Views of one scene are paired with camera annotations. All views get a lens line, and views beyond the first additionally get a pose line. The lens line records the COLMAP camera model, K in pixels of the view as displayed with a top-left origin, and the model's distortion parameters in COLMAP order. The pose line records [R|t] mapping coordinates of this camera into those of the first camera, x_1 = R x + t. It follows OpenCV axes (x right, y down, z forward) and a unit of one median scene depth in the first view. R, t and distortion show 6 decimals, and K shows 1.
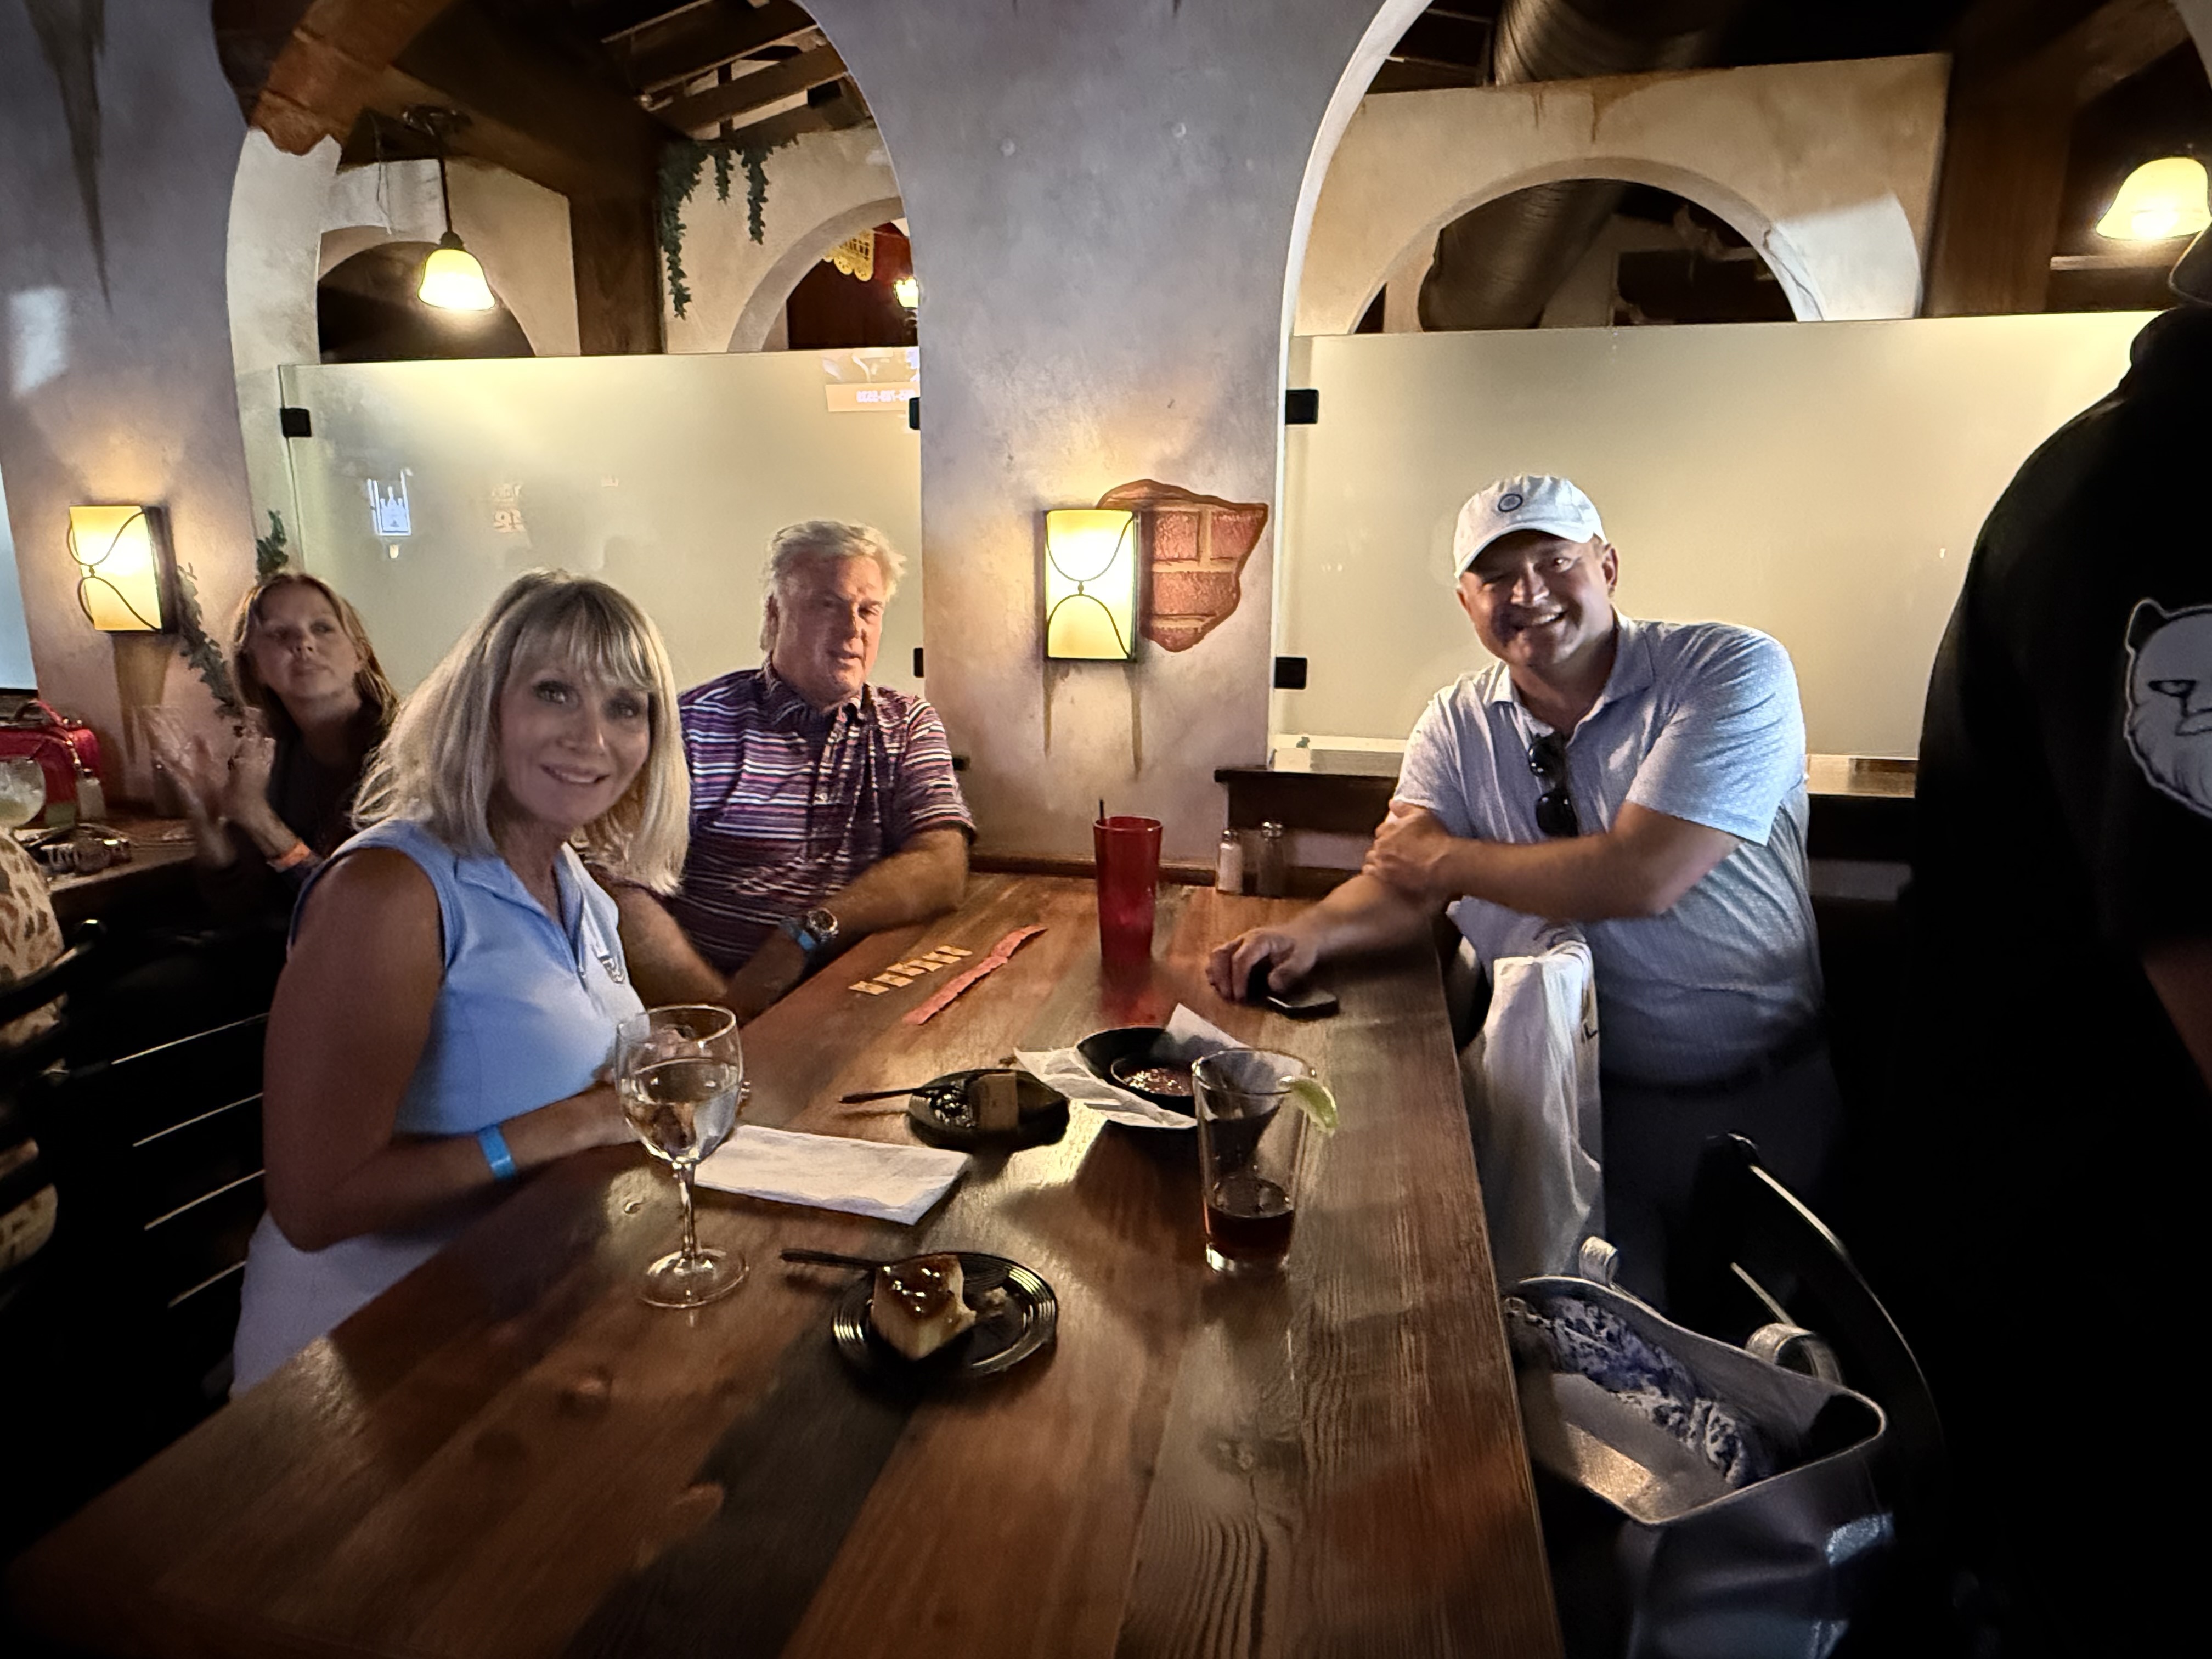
lens RADIAL K [[1242.2, 0, 1106.2], [0, 1242.2, 851.9], [0, 0, 1]] dist [0.000024, -0.000472]
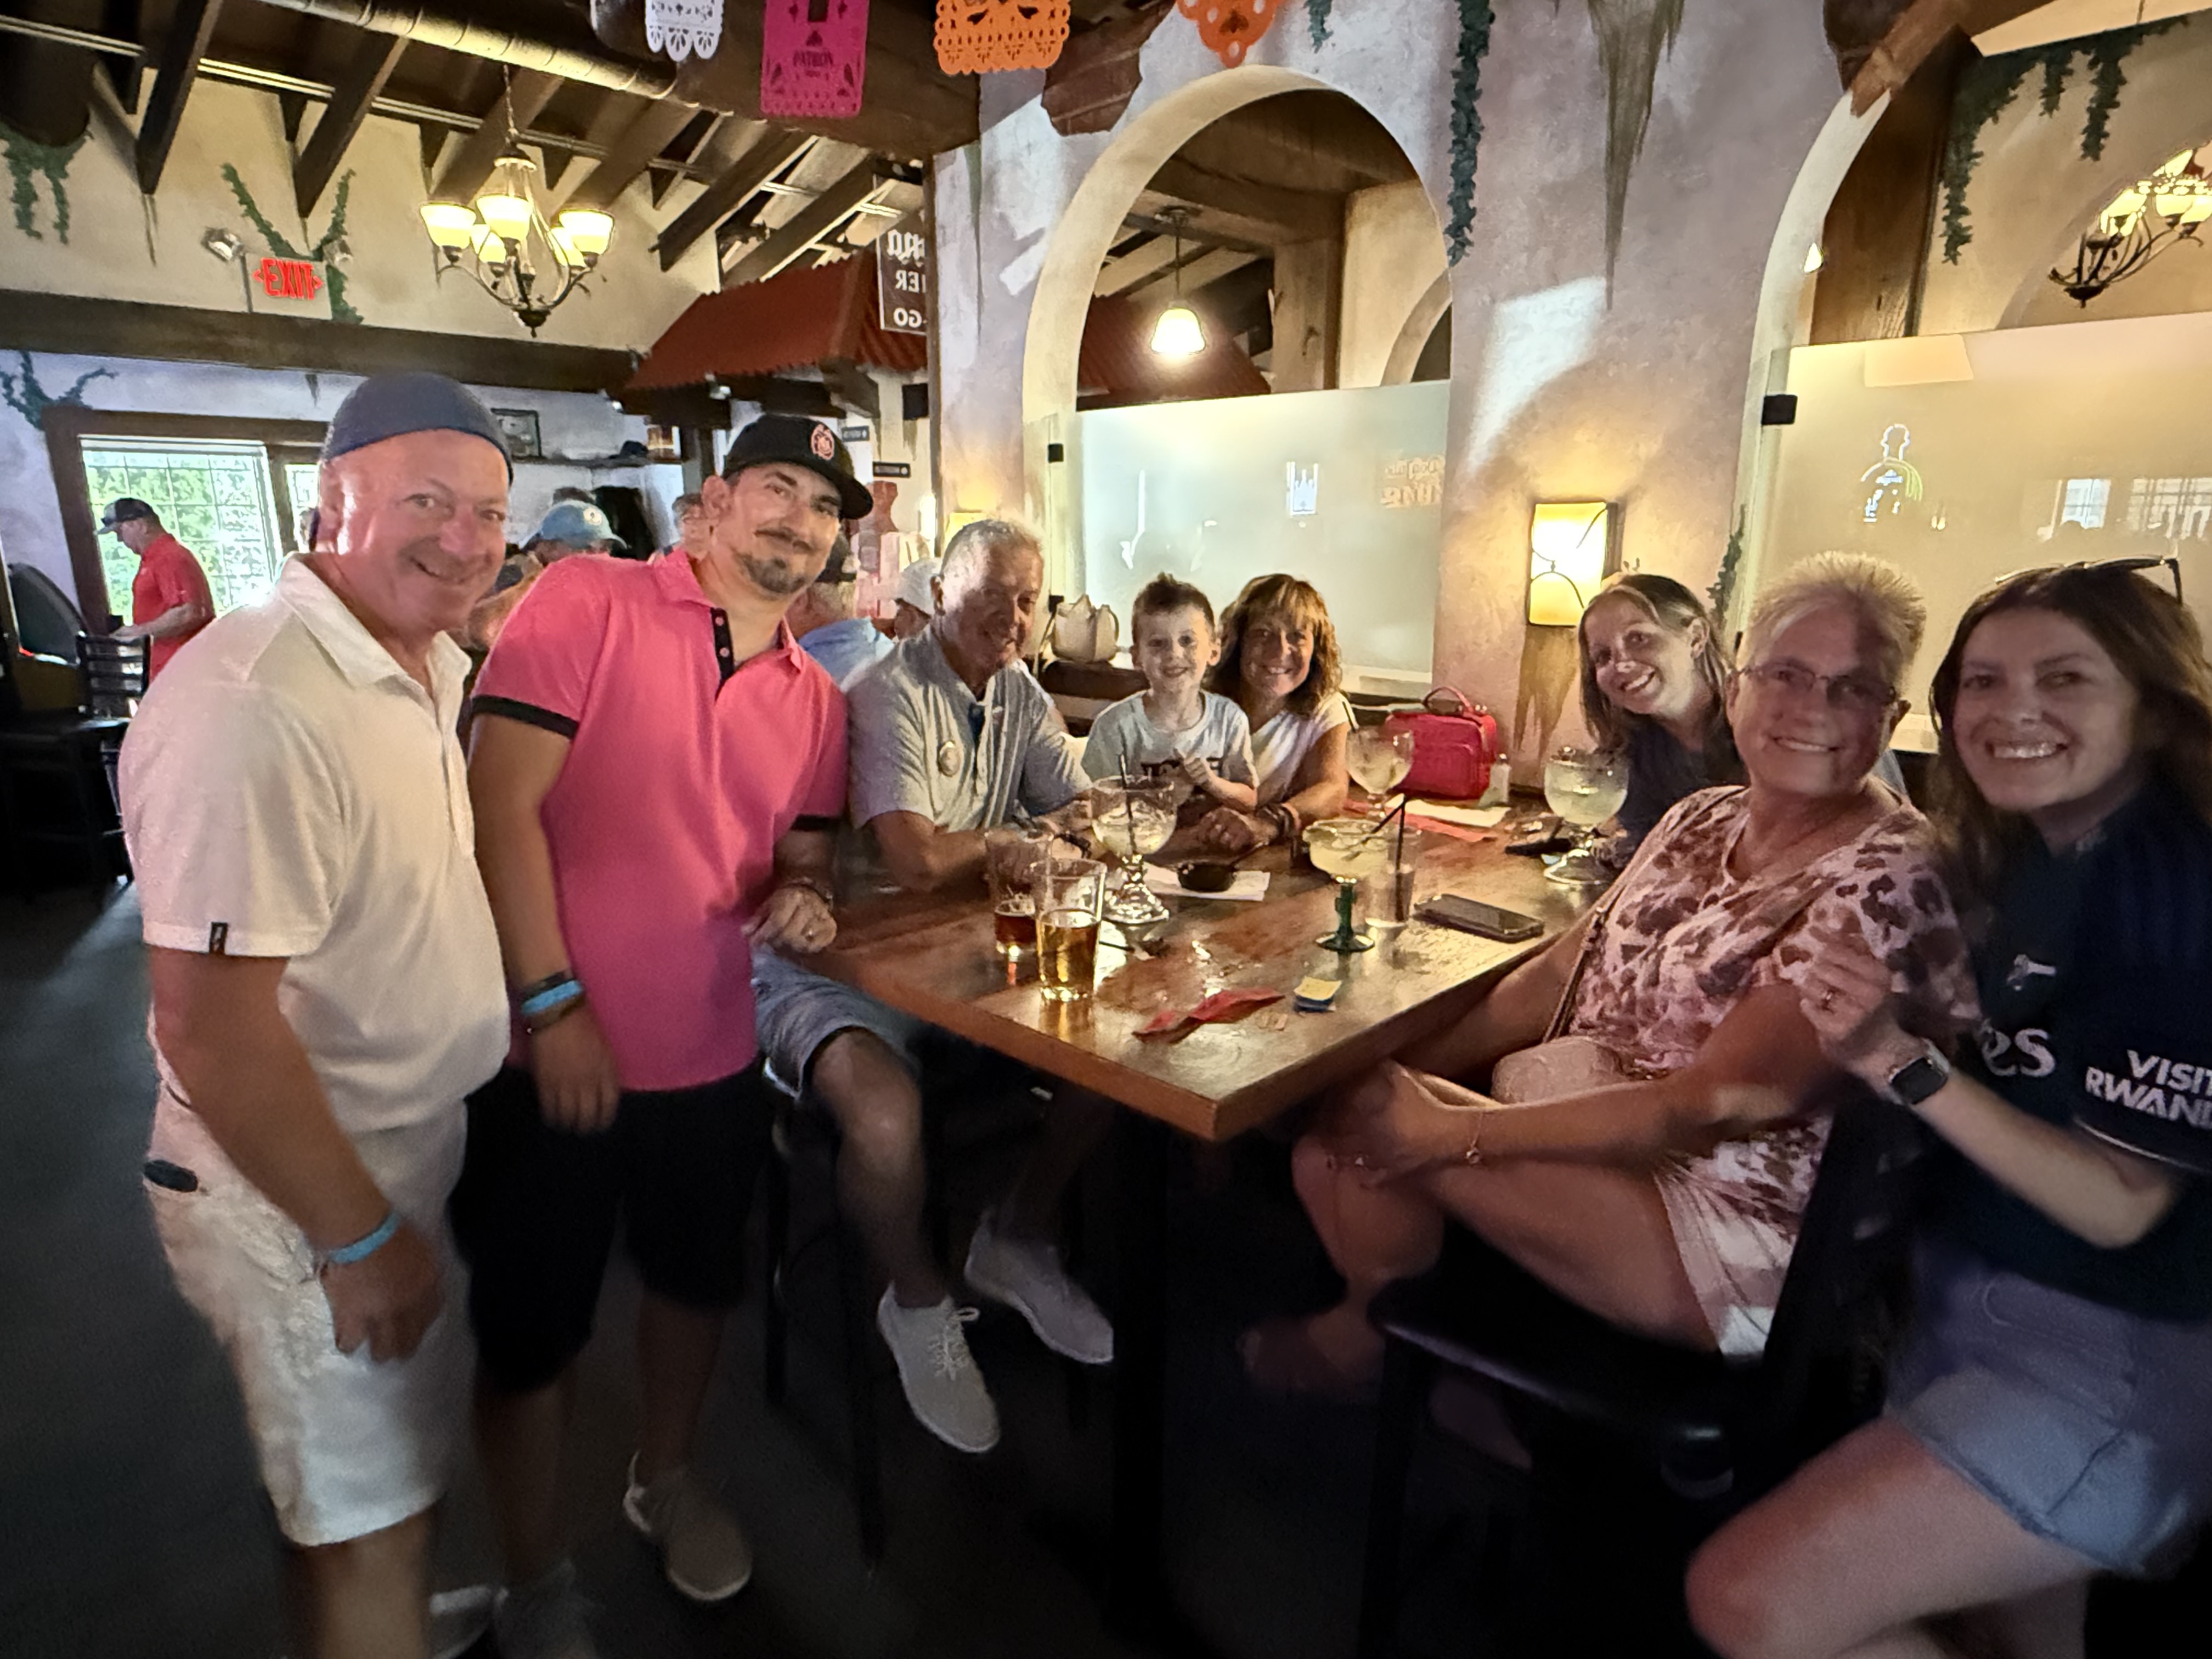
lens RADIAL K [[1275.2, 0, 1080.6], [0, 1275.2, 821.5], [0, 0, 1]] dist [-0.001444, -0.000910]
pose [[0.839977, 0.112007, -0.530937, -0.347091], [-0.115598, 0.992940, 0.026588, -0.002046], [0.530167, 0.039042, 0.846994, -0.047591]]
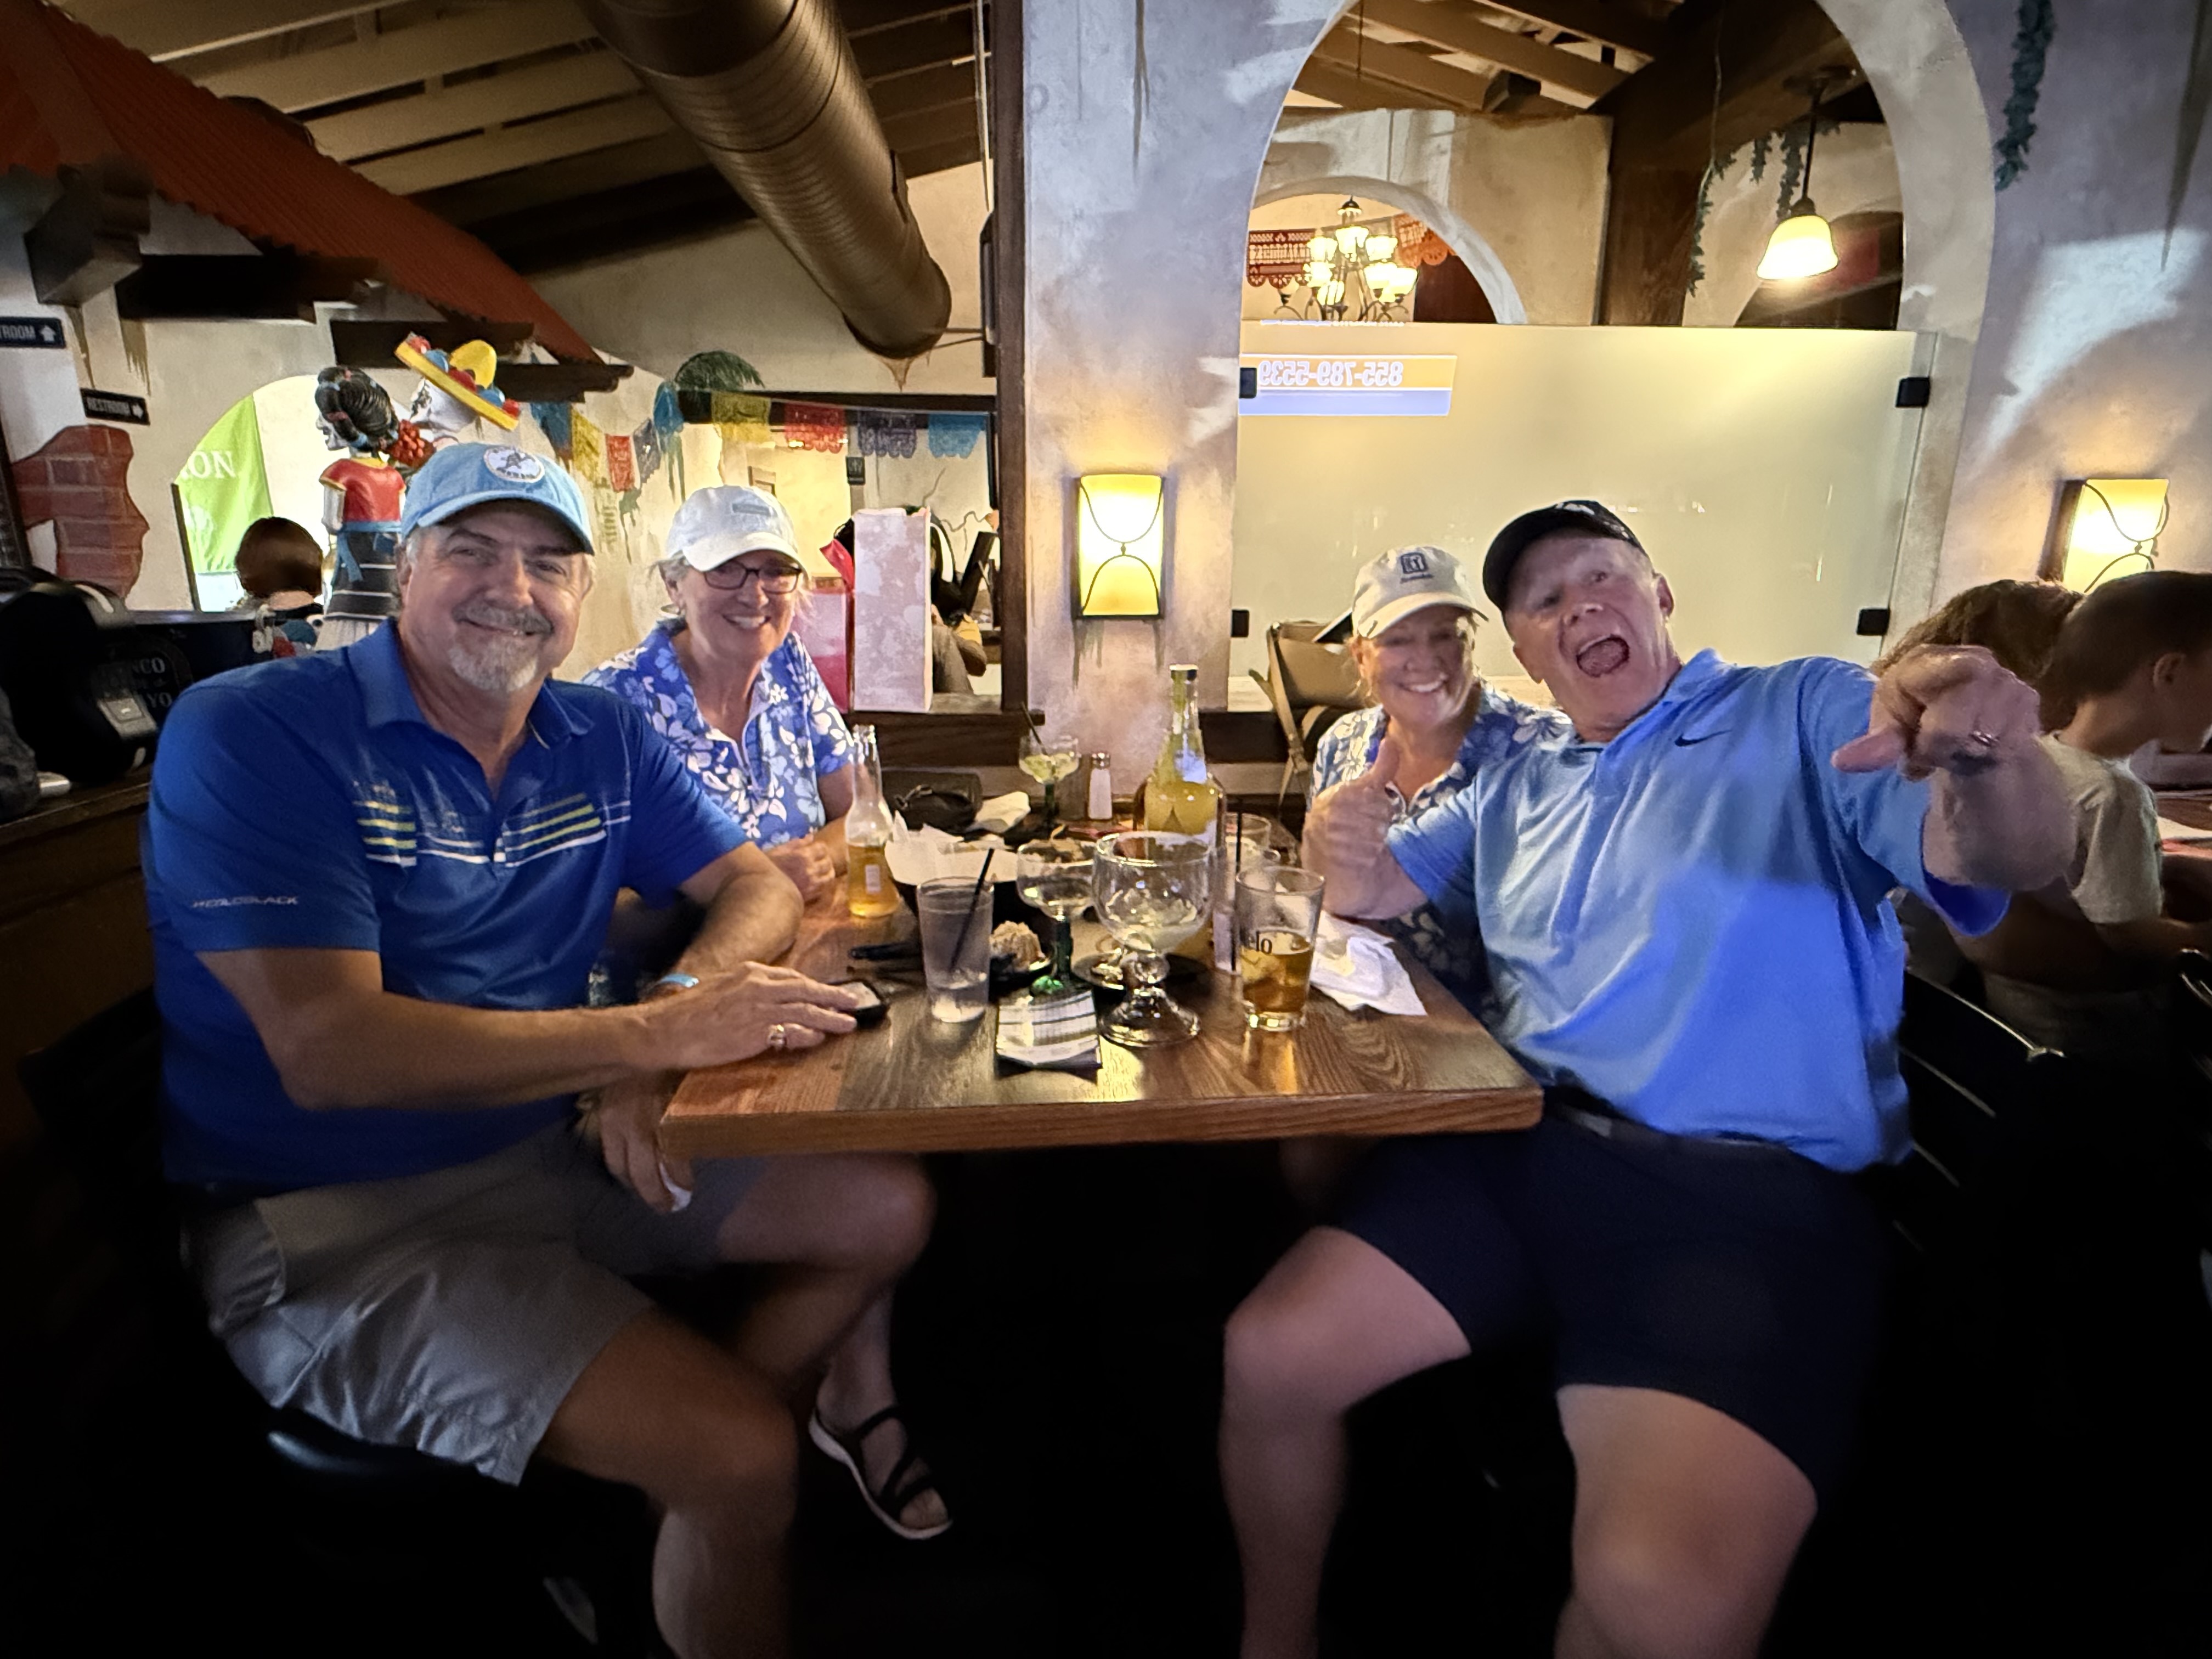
lens RADIAL K [[1161.8, 0, 1106.0], [0, 1161.8, 827.6], [0, 0, 1]] dist [-0.000542, 0.000333]
pose [[0.959443, -0.072736, 0.272358, -1.117057], [0.068677, 0.997340, 0.024421, -0.056164], [-0.273410, -0.004726, 0.961886, 0.227466]]
